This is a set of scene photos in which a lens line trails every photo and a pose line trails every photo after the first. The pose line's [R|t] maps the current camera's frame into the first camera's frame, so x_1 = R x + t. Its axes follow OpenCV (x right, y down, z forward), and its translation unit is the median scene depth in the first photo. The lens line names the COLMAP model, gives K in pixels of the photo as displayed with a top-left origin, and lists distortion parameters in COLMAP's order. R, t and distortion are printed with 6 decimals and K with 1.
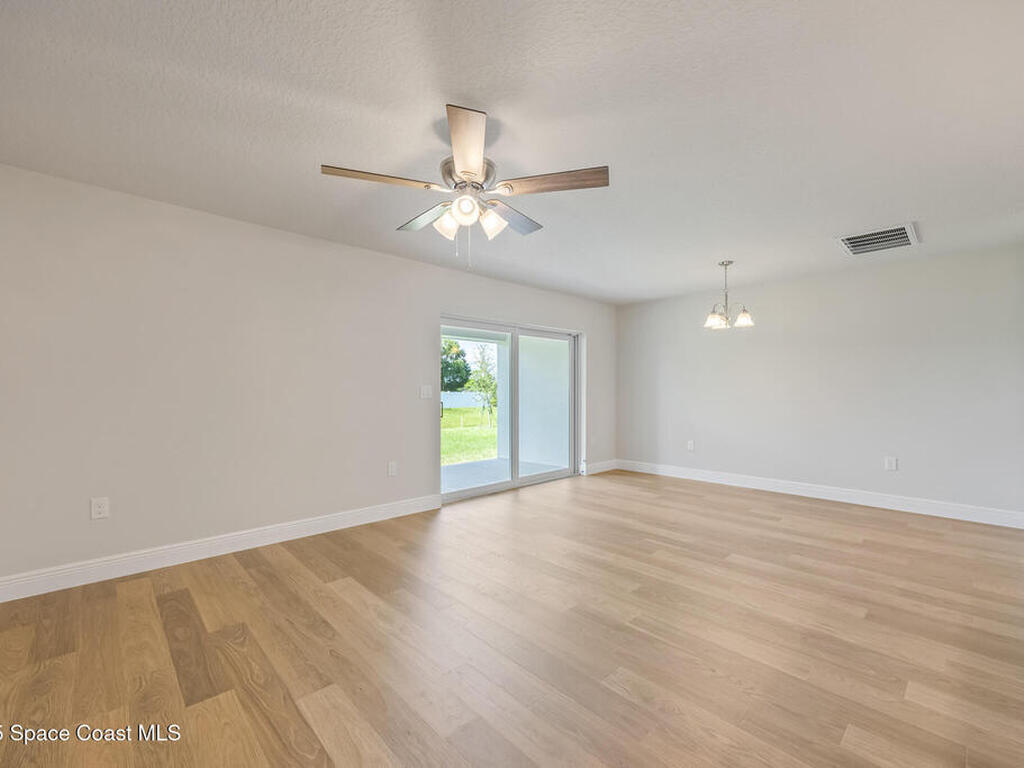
lens RADIAL K [[438.0, 0, 507.5], [0, 438.0, 384.9], [0, 0, 1]] dist [-0.003098, -0.000173]
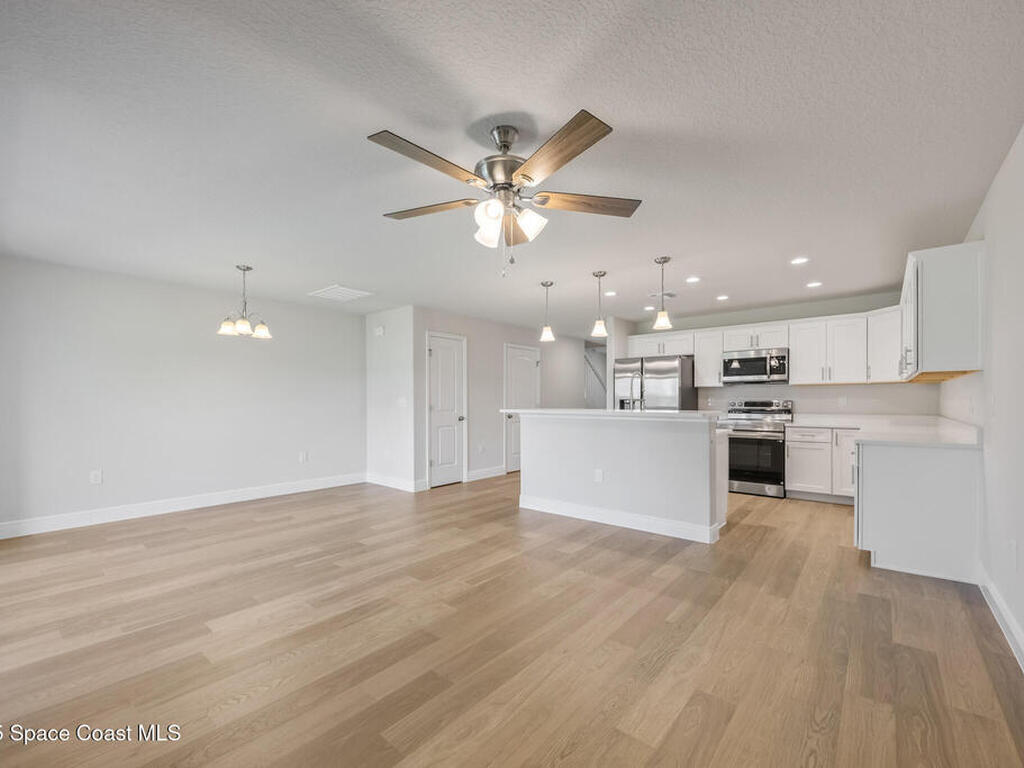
lens RADIAL K [[444.3, 0, 506.7], [0, 444.3, 399.2], [0, 0, 1]] dist [0.000820, 0.000156]
pose [[-0.113708, 0.002257, 0.993512, -0.680986], [-0.009730, 0.999947, -0.003385, 0.006631], [-0.993467, -0.010052, -0.113680, 0.710508]]
